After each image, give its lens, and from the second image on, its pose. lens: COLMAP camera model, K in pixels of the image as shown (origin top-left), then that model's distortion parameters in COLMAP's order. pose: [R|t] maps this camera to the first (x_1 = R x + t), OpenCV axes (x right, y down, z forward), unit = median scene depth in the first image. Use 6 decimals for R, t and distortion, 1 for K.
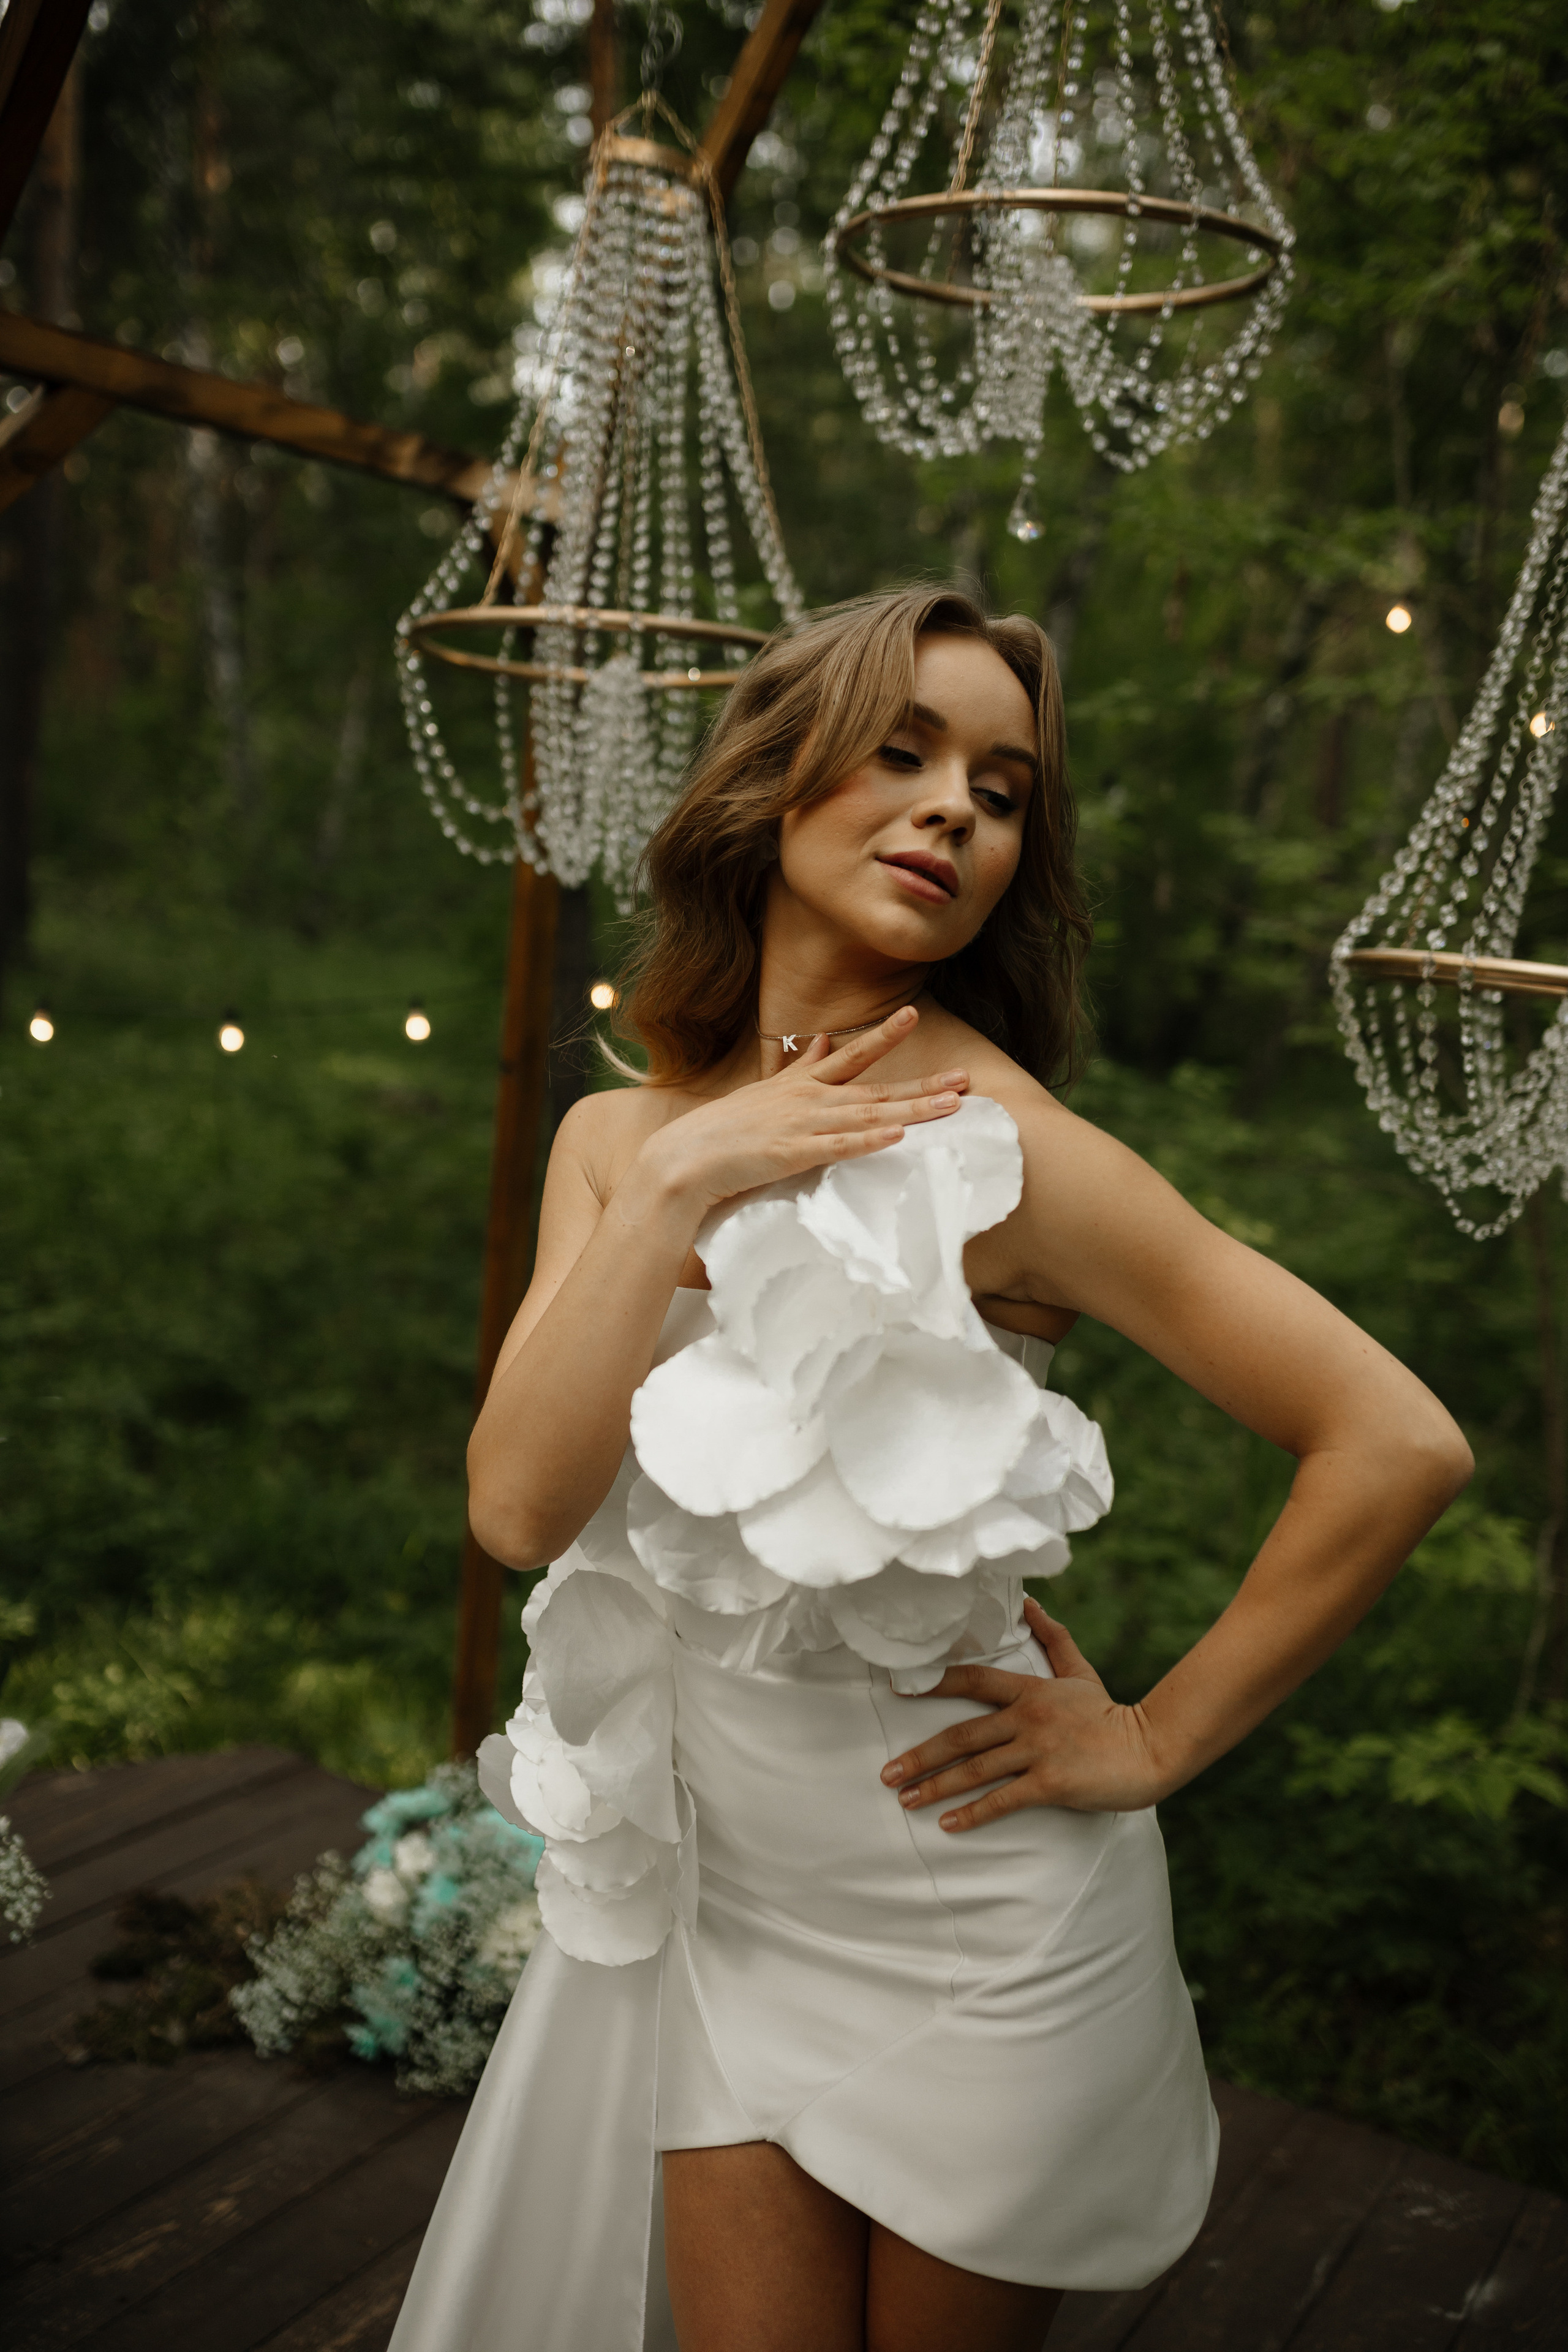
lens RADIAL K [[2289.6, 0, 763.4], [0, 2289.6, 1176.0], [0, 0, 1]] dist [-0.026025, 0.000000]
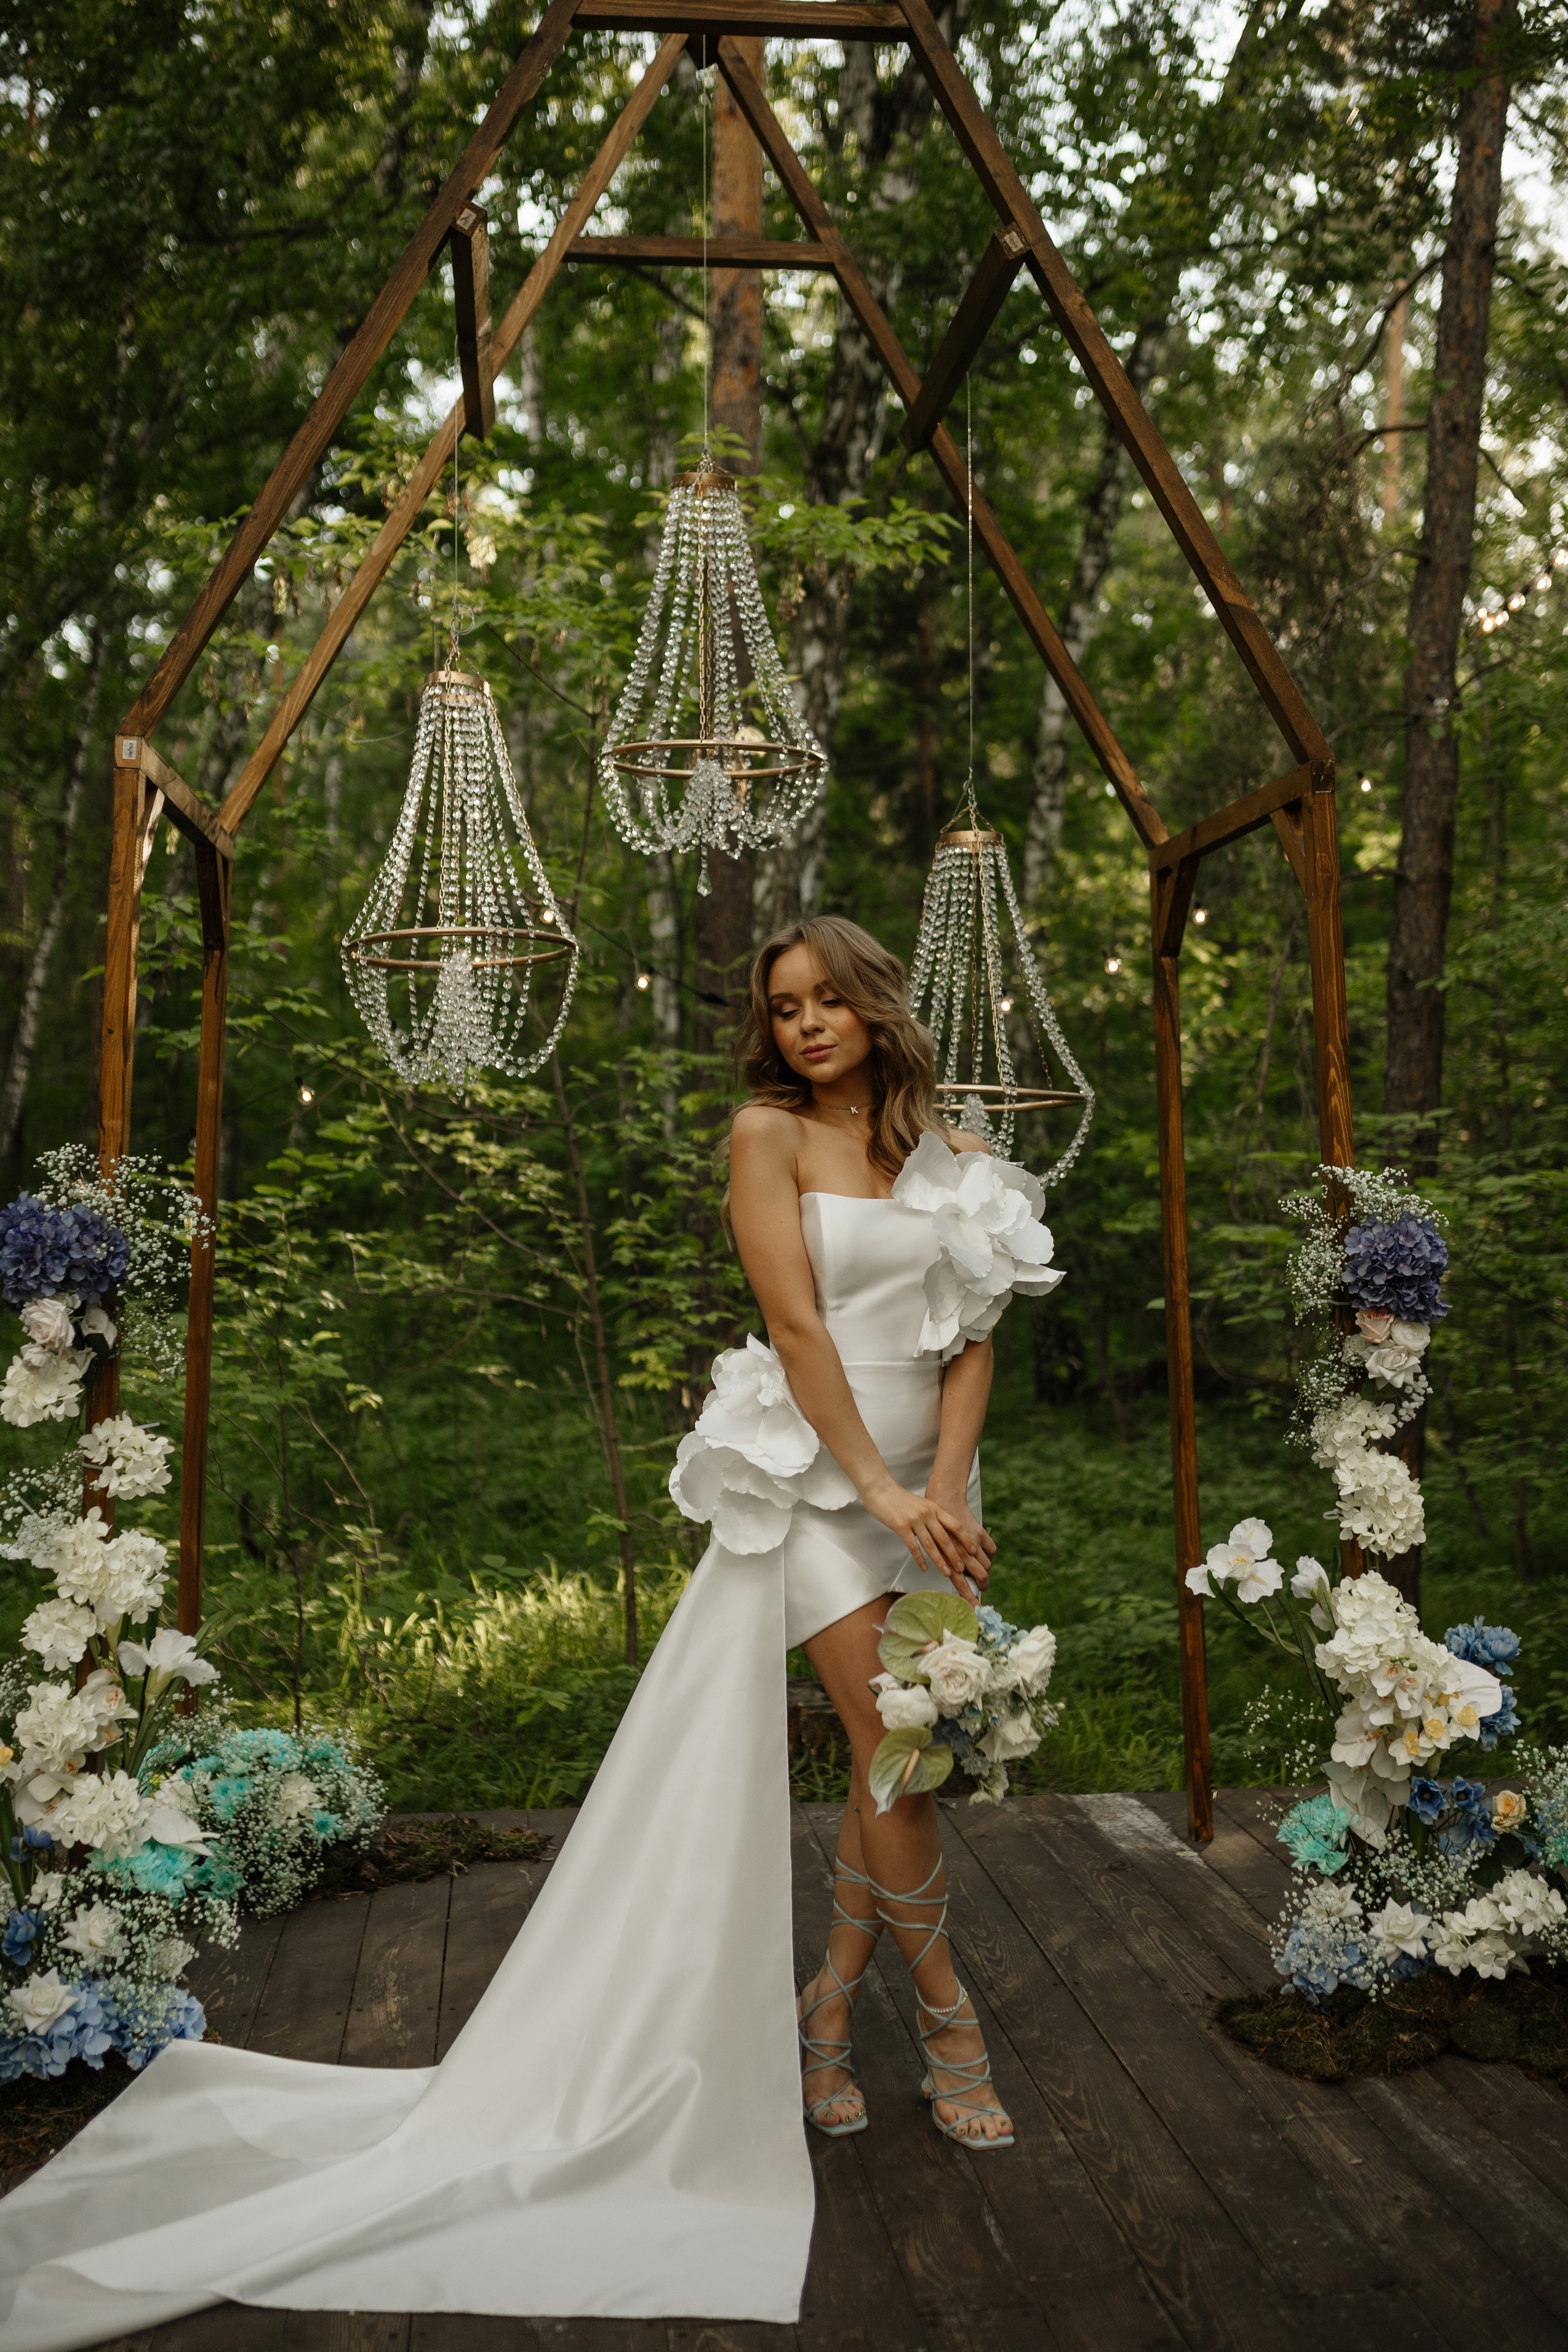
lens RADIAL K [[2289.6, 0, 797.4], [0, 2289.6, 1185.4], [0, 0, 1]] dist [-0.026025, 0.000000]
pose [[0.783714, -0.066173, 0.617586, -0.733534], [0.132801, 0.989168, -0.062536, 0.075085], [-0.606759, 0.131026, 0.784013, -0.398812]]
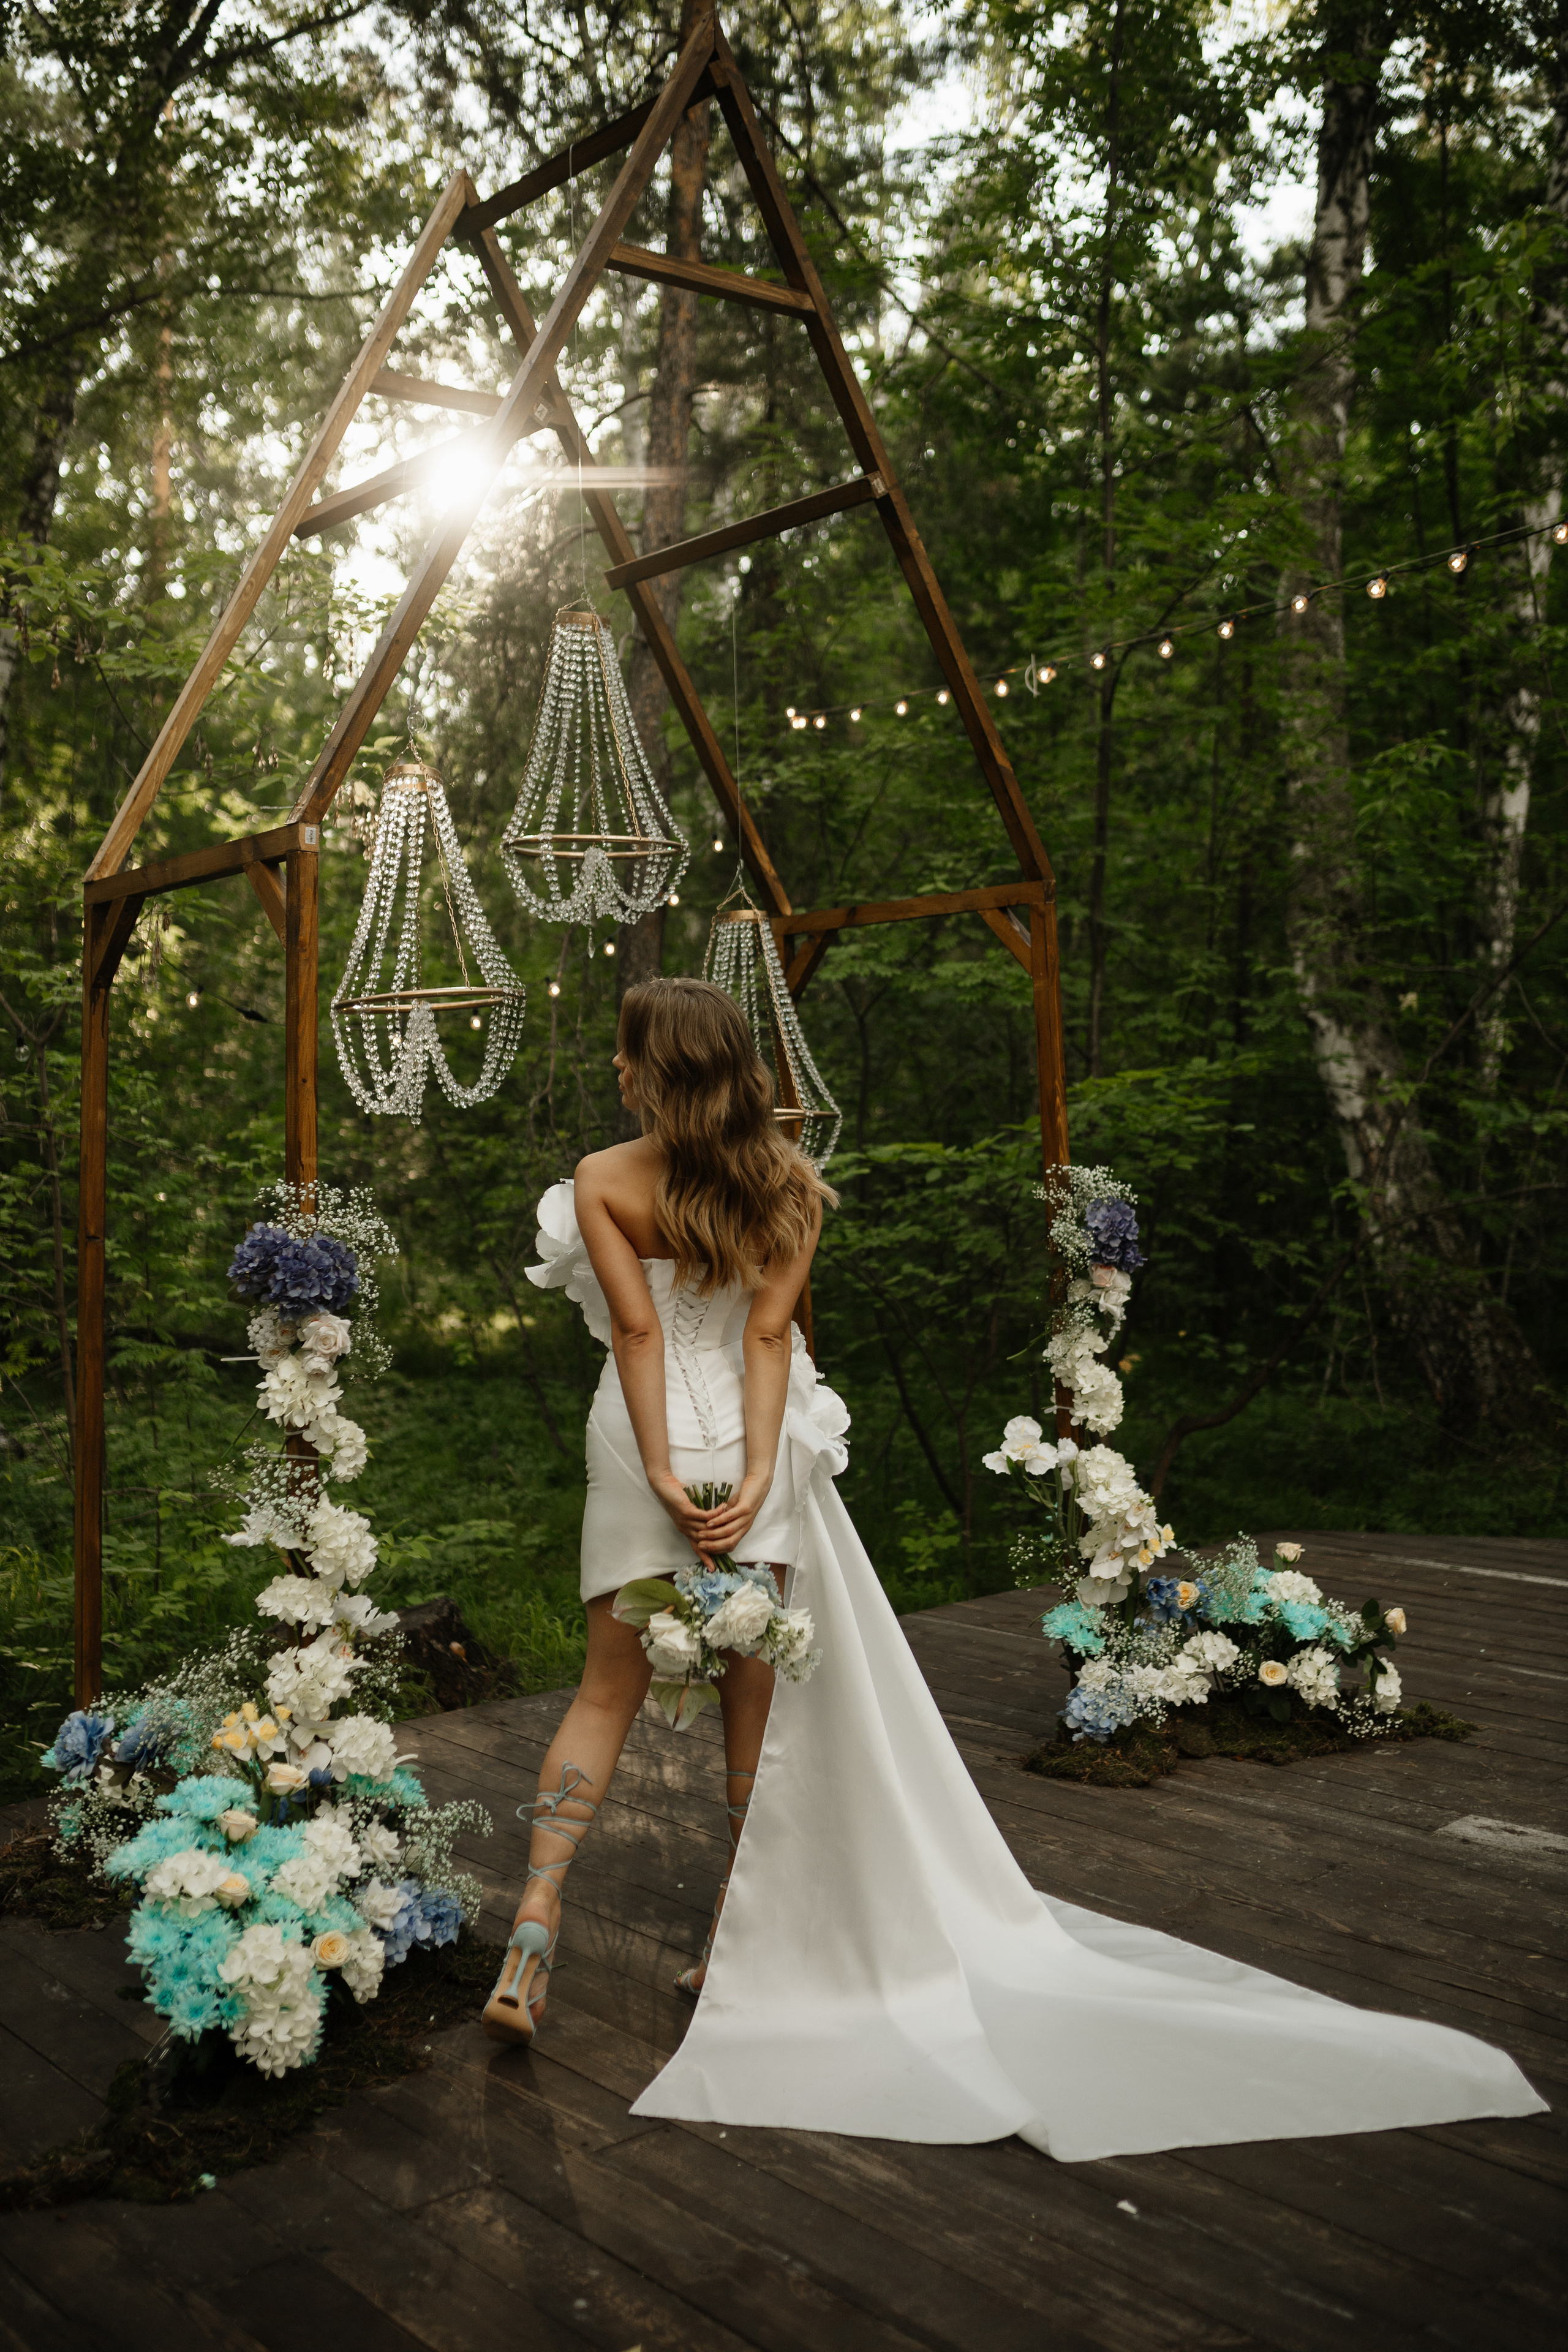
lens RADIAL K [[2289.6, 0, 838.6], [0, 2289.6, 1168.9], [0, 0, 1]] dist [-0.026025, 0.000000]
pose [[0.297855, -0.093533, 0.950018, -1.488378], [0.165562, 0.985168, 0.045085, -0.082288], [-0.940144, 0.143858, 0.308923, 0.014963]]
